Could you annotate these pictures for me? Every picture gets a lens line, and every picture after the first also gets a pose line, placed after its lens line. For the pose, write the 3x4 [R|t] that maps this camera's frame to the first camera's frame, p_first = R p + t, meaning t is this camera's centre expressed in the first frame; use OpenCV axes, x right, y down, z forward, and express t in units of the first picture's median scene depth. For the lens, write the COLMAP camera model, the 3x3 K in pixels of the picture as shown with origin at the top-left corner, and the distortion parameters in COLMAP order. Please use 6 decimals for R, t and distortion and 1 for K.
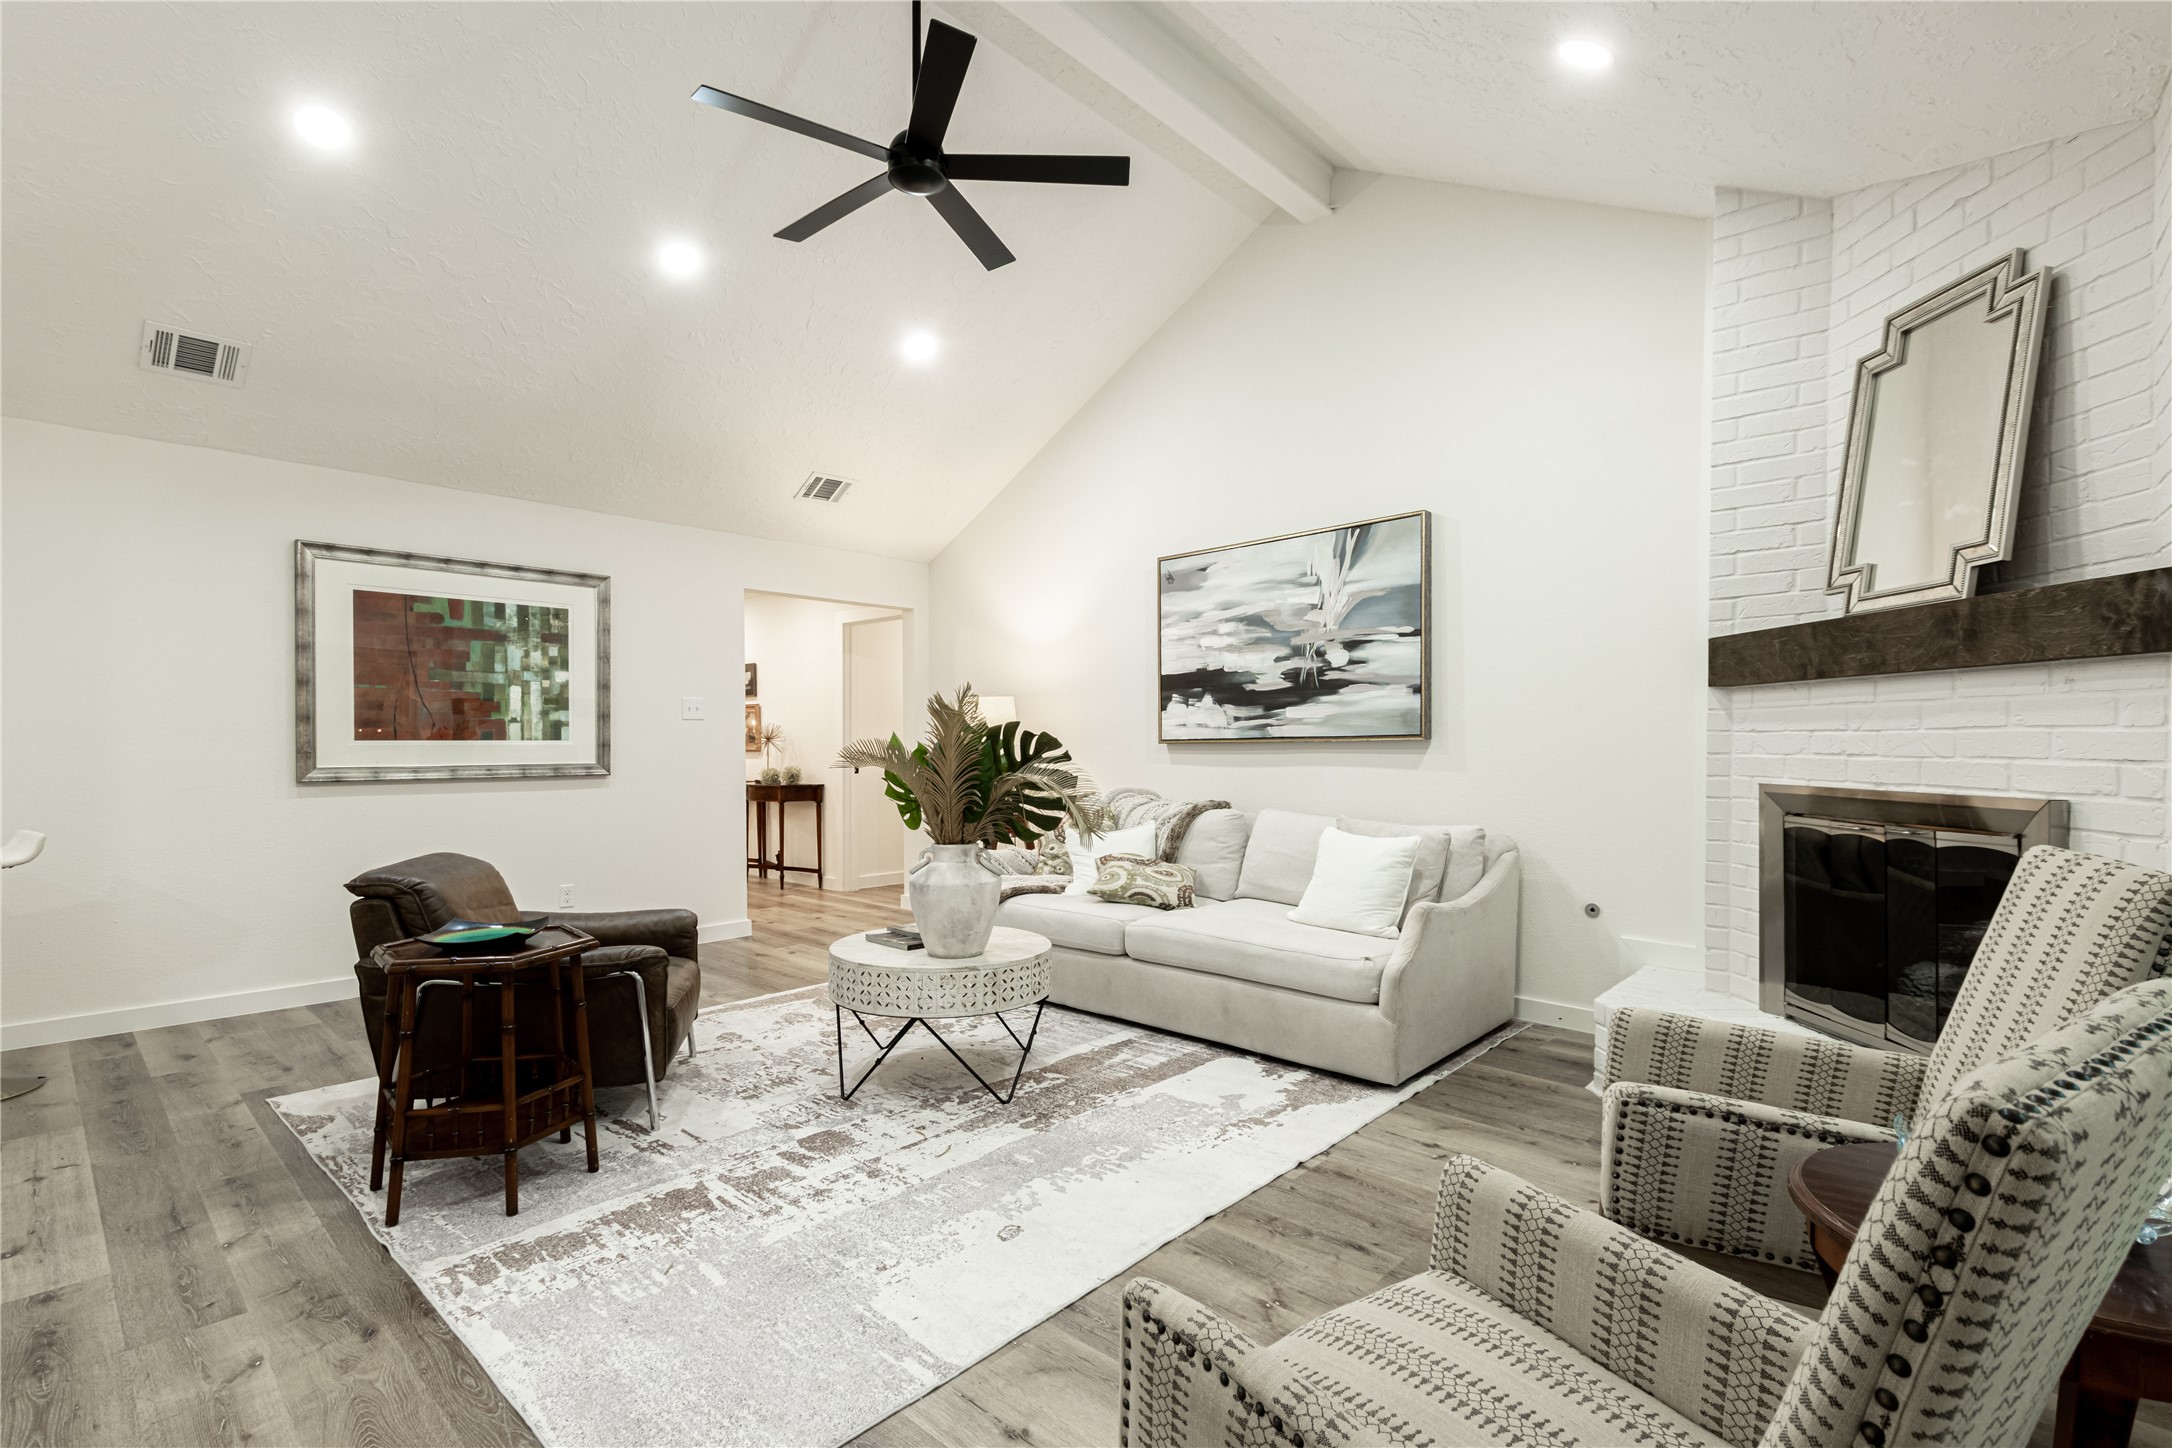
lens RADIAL K [[1006.9, 0, 1081.9], [0, 1006.9, 731.4], [0, 0, 1]] dist [0.007611, -0.001871]
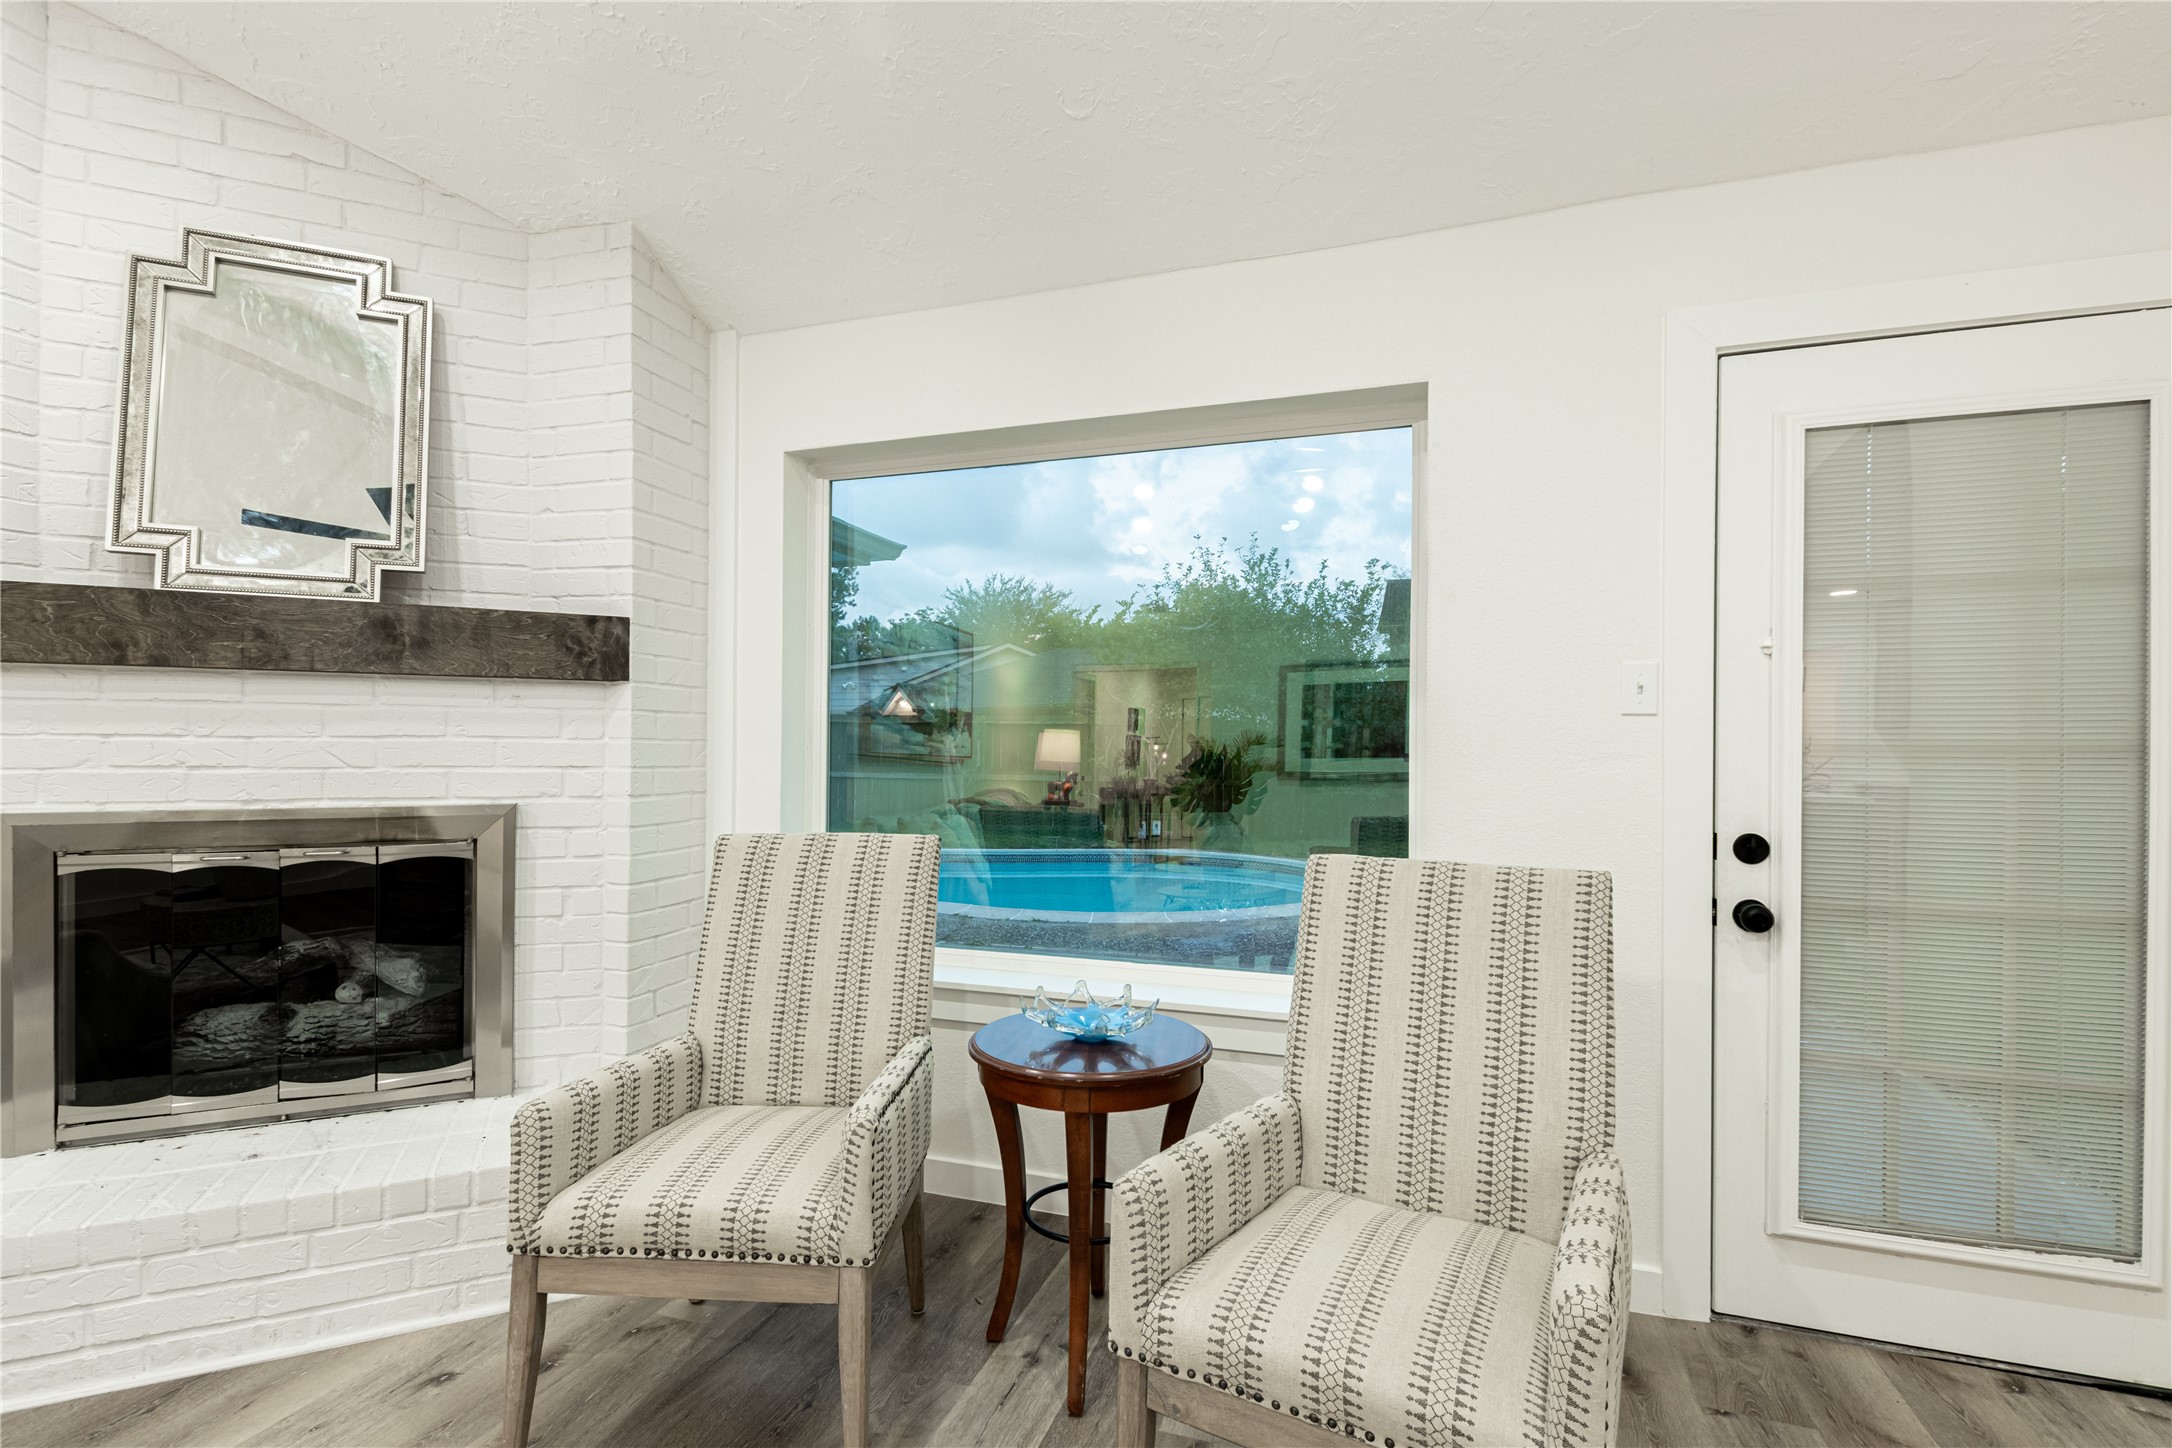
lens RADIAL K [[1006.9, 0, 1082.0], [0, 1006.9, 733.3], [0, 0, 1]] dist [0.007611, -0.001871]
pose [[-0.411991, 0.007458, 0.911157, -0.275151], [-0.015568, 0.999763, -0.015223, -0.002022], [-0.911055, -0.020457, -0.411777, 0.787026]]
